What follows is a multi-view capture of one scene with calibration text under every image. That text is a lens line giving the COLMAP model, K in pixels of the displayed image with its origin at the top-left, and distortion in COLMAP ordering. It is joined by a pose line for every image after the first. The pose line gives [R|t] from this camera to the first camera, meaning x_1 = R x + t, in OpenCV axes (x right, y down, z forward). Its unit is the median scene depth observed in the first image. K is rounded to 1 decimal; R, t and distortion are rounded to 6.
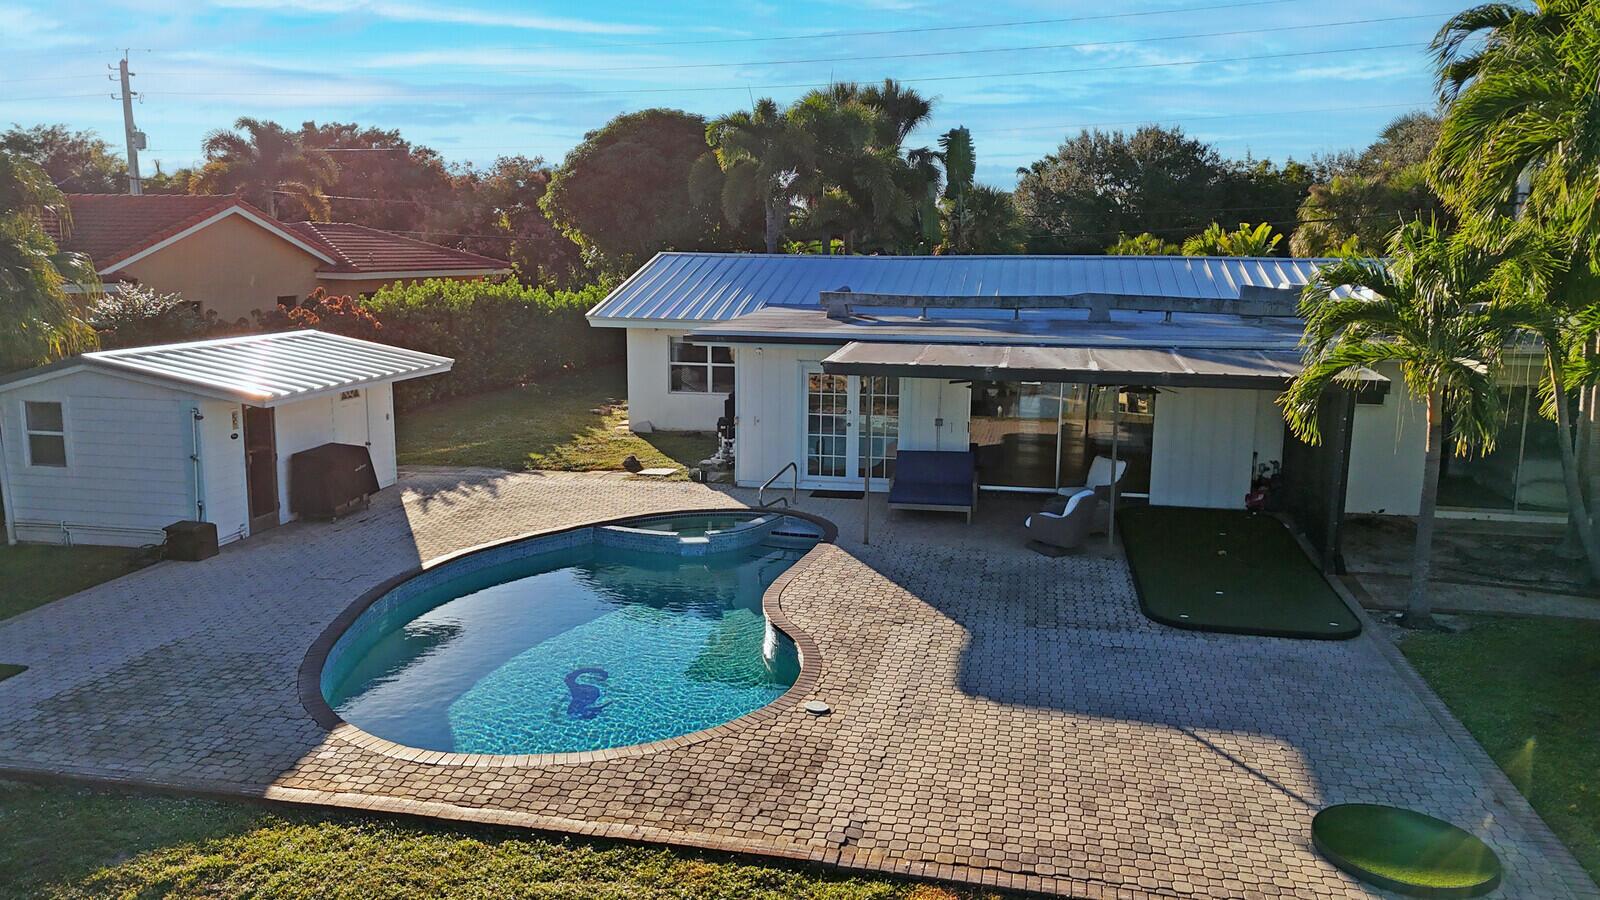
lens RADIAL K [[1152.6, 0, 800.0], [0, 1152.6, 450.0], [0, 0, 1]] dist [0.074568, -0.062890]
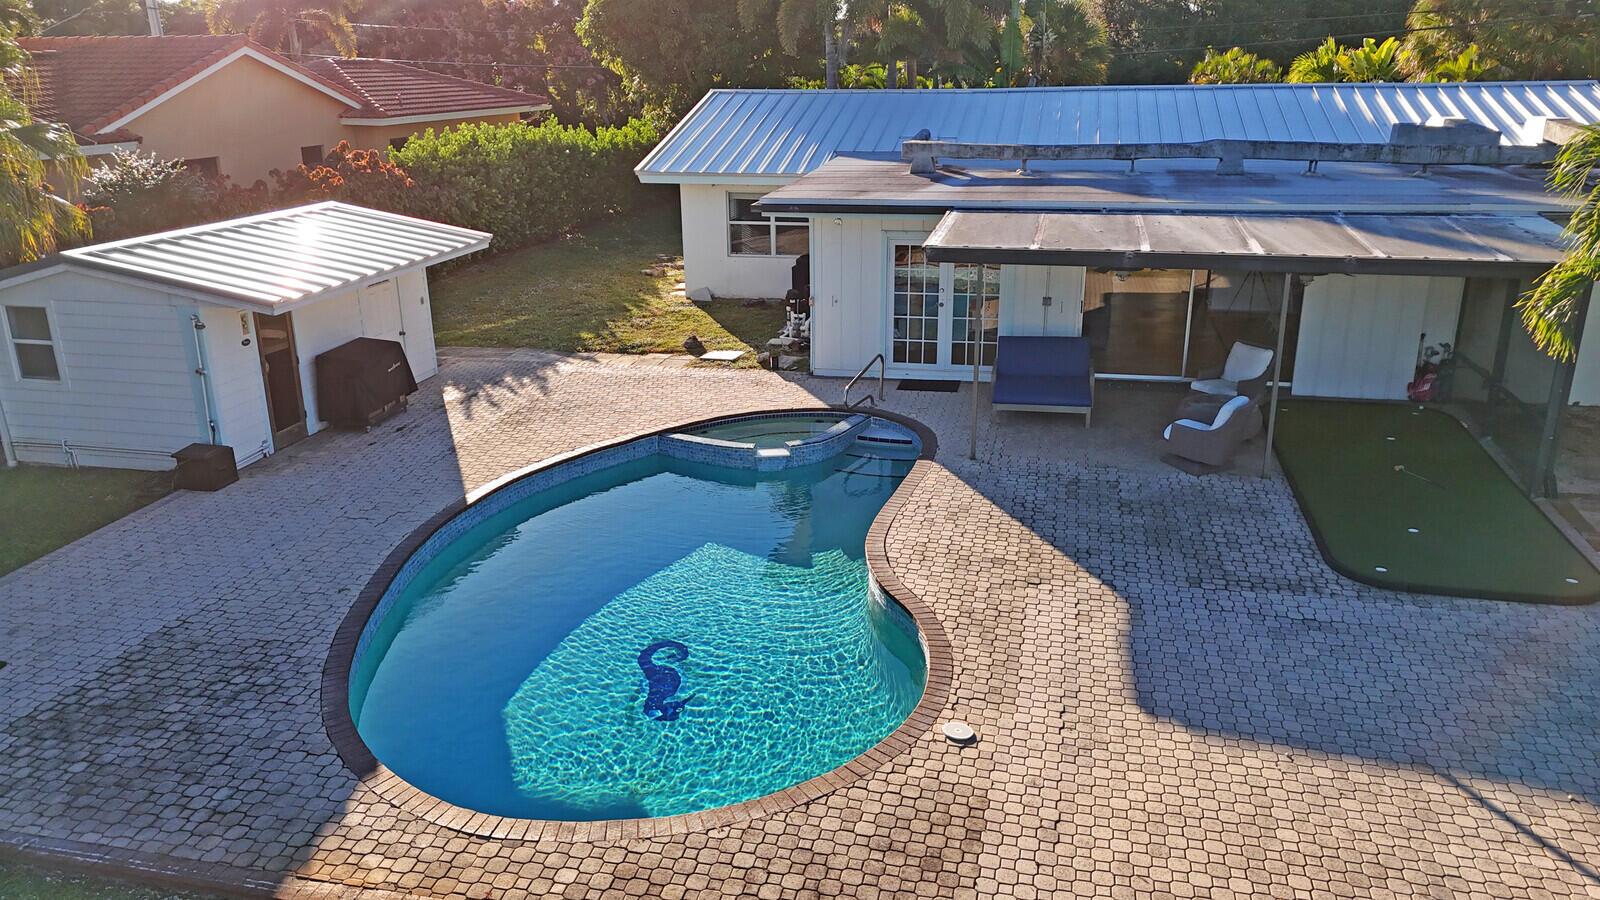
lens RADIAL K [[1152.6, 0, 800.0], [0, 1152.6, 450.0], [0, 0, 1]] dist [0.074568, -0.062890]
pose [[0.999146, -0.005730, -0.040922, -0.037889], [0.011679, 0.989117, 0.146668, -0.055089], [0.039636, -0.147021, 0.988339, 0.146328]]
